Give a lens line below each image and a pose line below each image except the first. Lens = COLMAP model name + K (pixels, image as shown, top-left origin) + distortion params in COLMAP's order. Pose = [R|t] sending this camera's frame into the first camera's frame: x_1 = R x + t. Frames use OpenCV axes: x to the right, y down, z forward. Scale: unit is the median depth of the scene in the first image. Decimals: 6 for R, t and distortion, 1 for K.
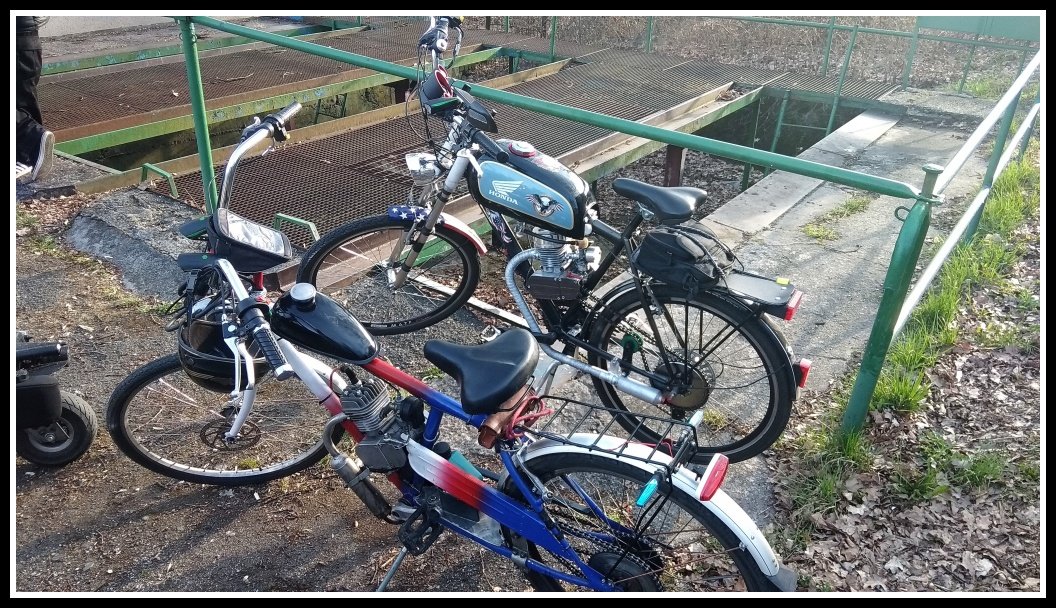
lens RADIAL K [[821.3, 0, 522.0], [0, 821.3, 306.6], [0, 0, 1]] dist [0.109918, -0.198401]
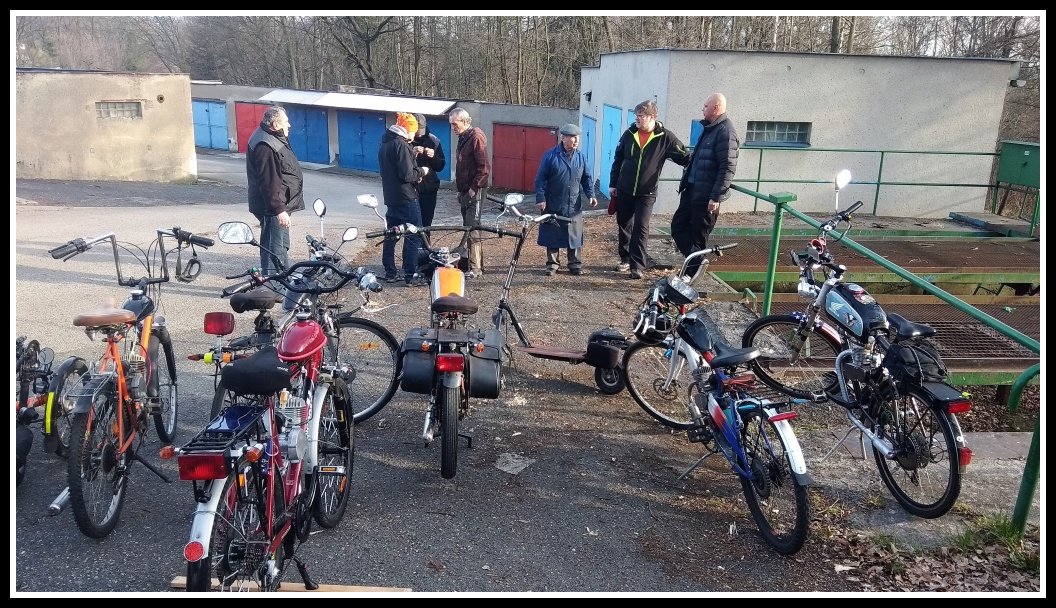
lens RADIAL K [[821.3, 0, 522.0], [0, 821.3, 306.6], [0, 0, 1]] dist [0.109918, -0.198401]
pose [[0.645320, 0.210618, -0.734304, 0.807523], [-0.362927, 0.930360, -0.052096, 0.182894], [0.672195, 0.300117, 0.676819, -0.630655]]
